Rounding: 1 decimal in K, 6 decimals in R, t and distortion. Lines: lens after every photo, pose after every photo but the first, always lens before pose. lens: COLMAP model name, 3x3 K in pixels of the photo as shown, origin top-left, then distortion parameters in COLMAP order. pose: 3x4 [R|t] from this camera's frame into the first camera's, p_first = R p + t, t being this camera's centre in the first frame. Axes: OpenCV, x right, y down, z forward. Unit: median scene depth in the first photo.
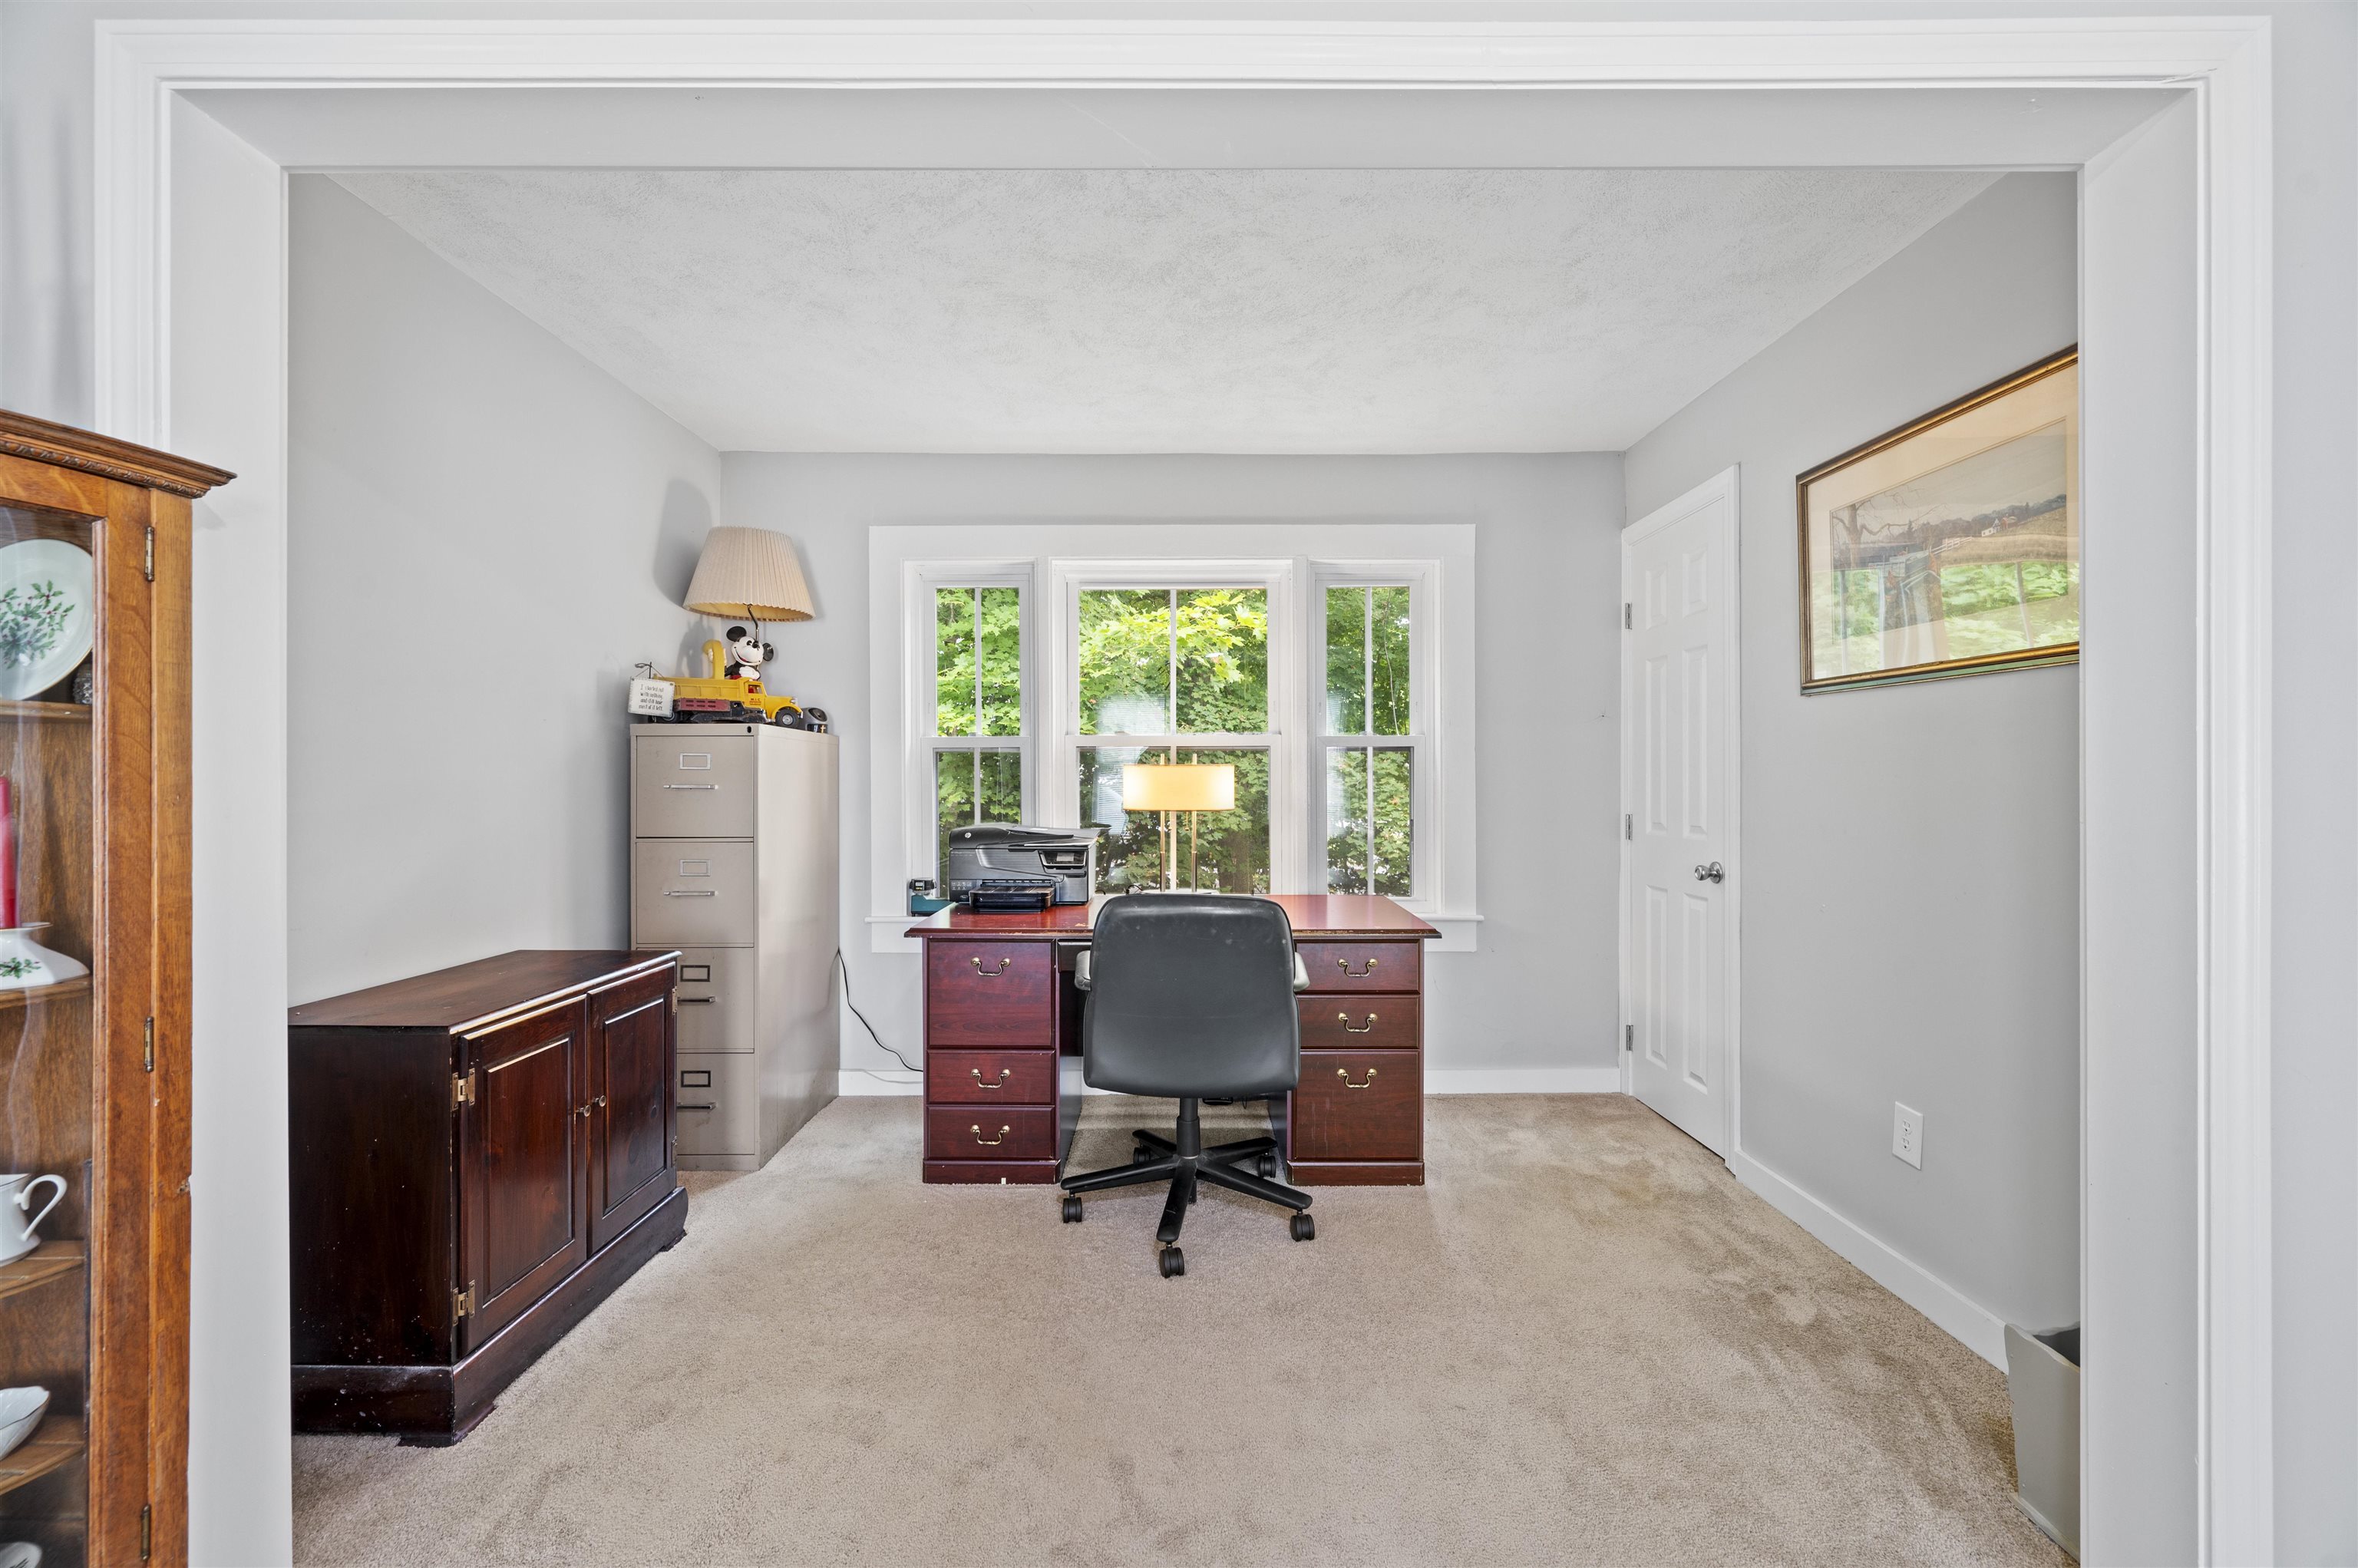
lens RADIAL K [[959.2, 0, 1179.0], [0, 959.2, 784.0], [0, 0, 1]] dist [-0.002807, -0.000165]
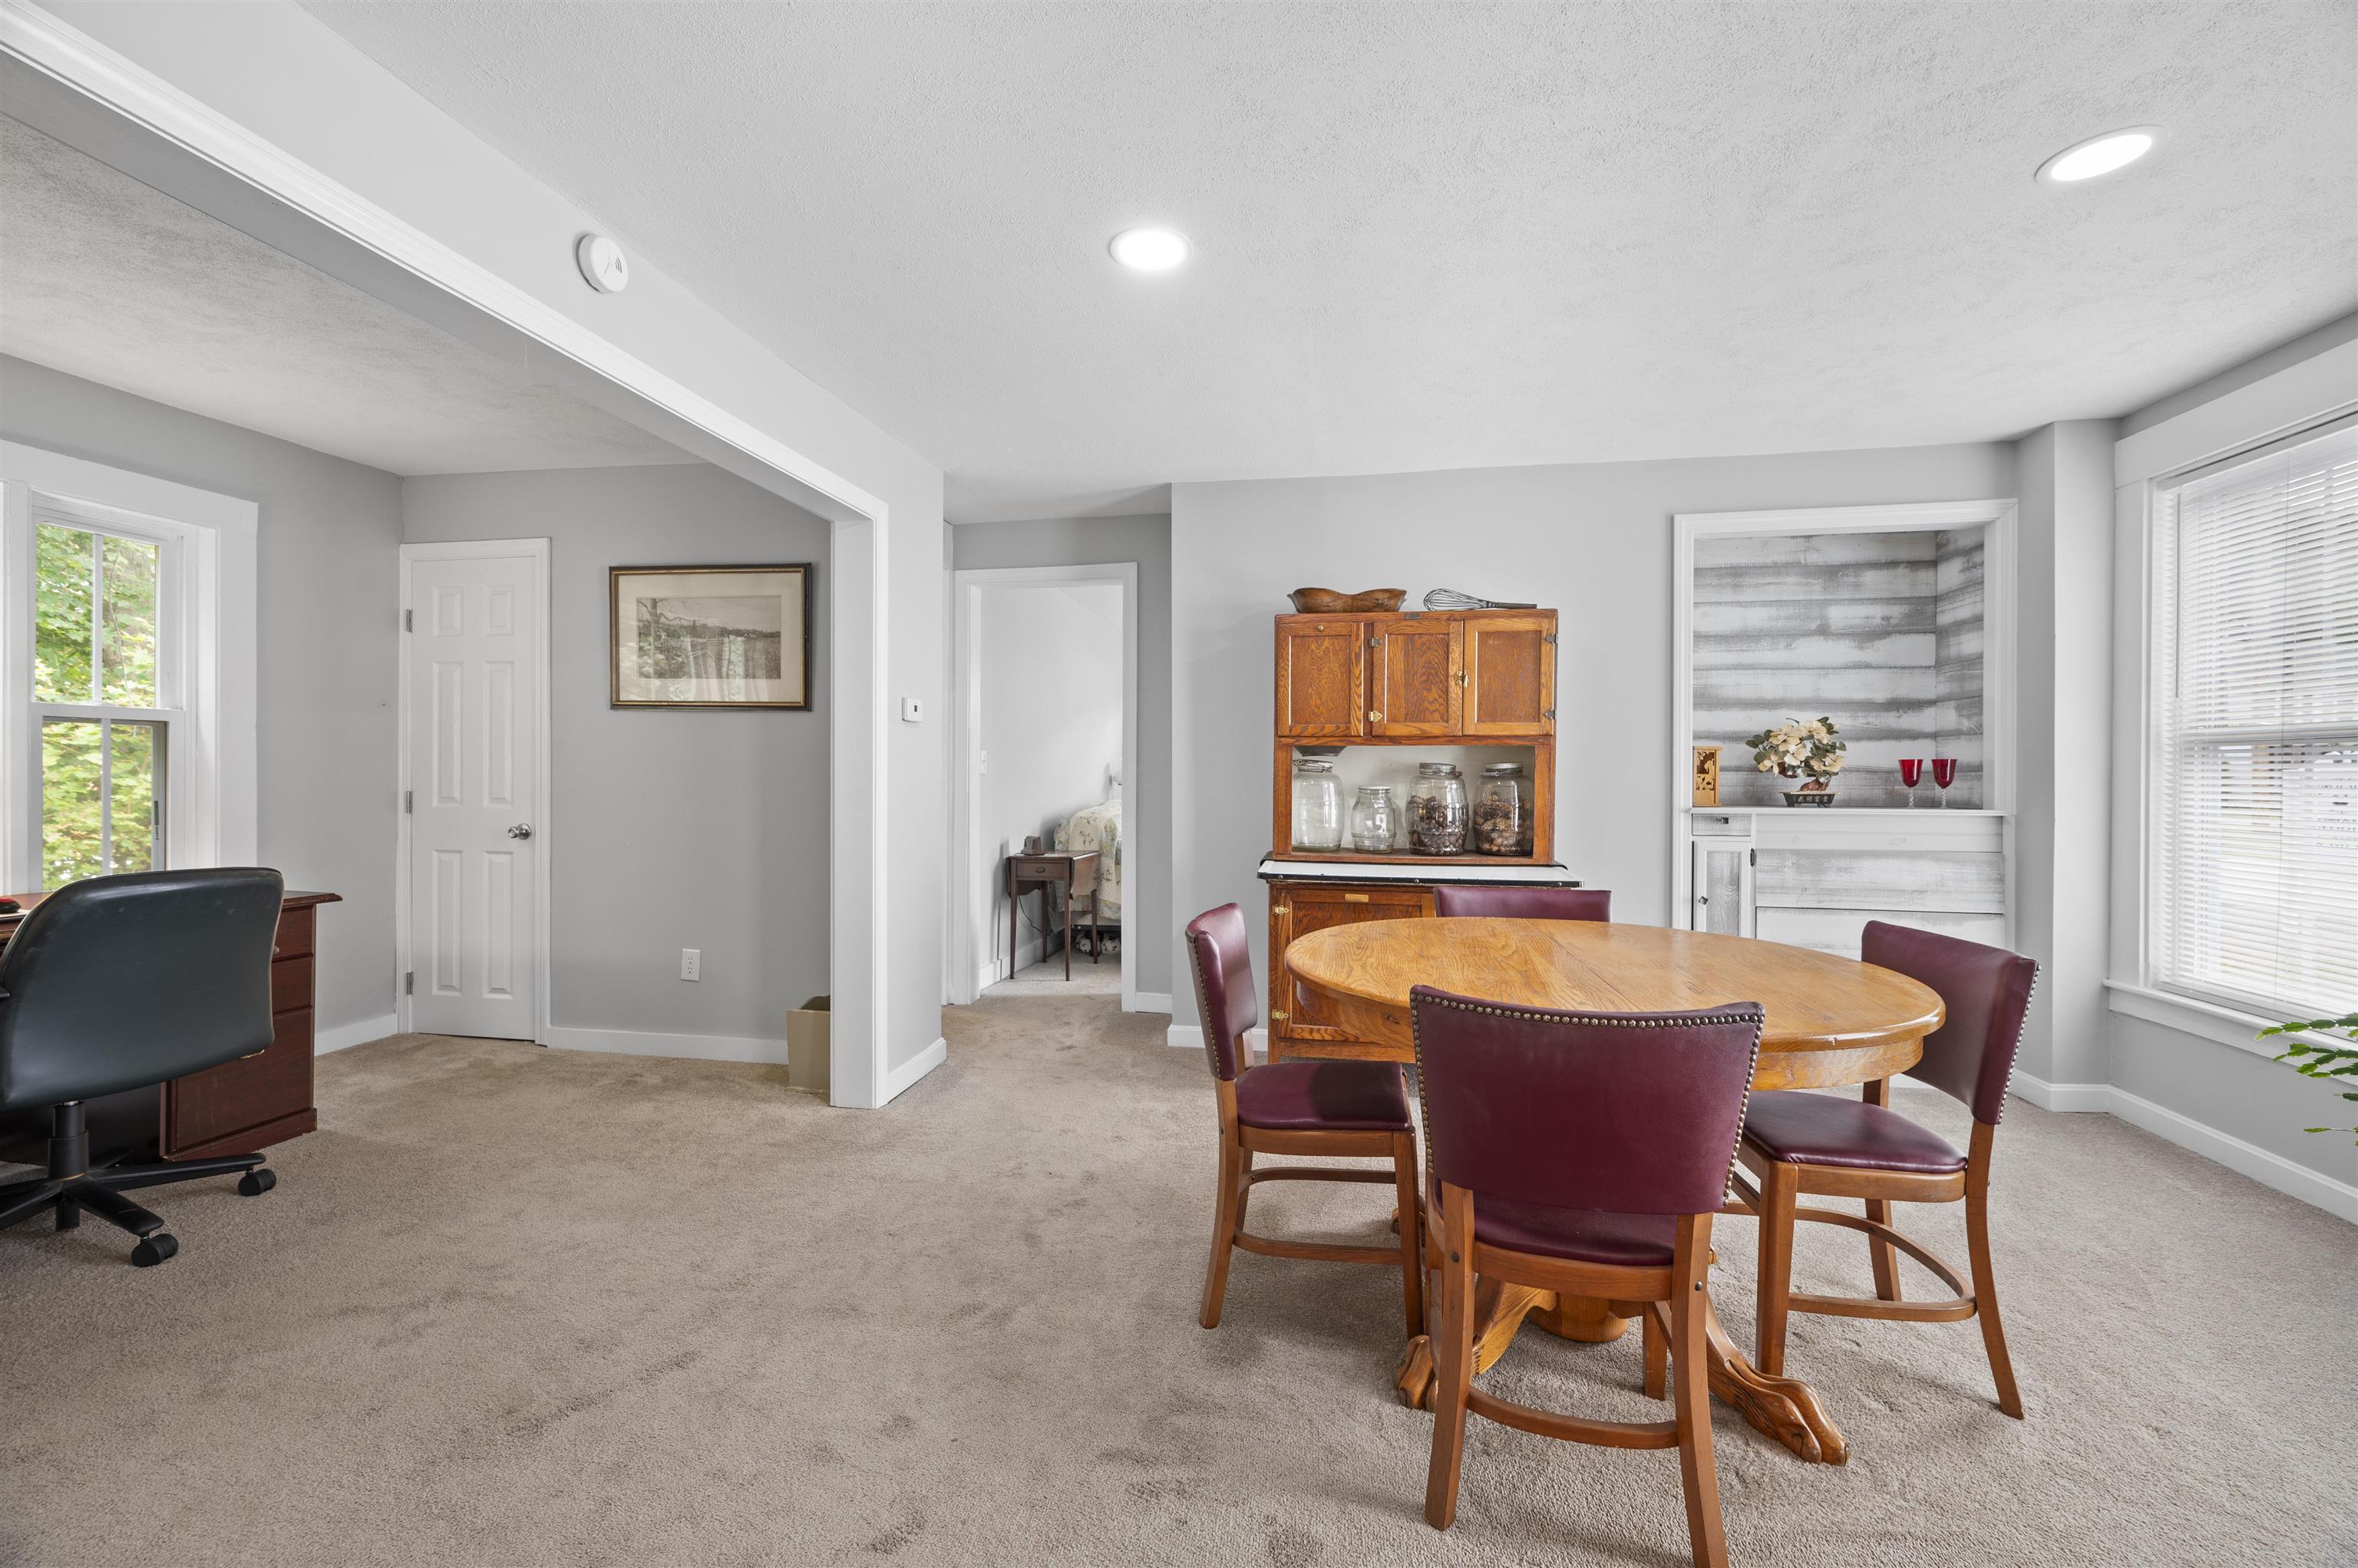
lens RADIAL K [[959.2, 0, 1179.0], [0, 959.2, 784.0], [0, 0, 1]] dist [-0.002807, -0.000165]
pose [[0.180060, -0.006950, 0.983631, -0.710939], [-0.008720, 0.999924, 0.008661, 0.006184], [-0.983617, -0.010137, 0.179986, -0.180074]]
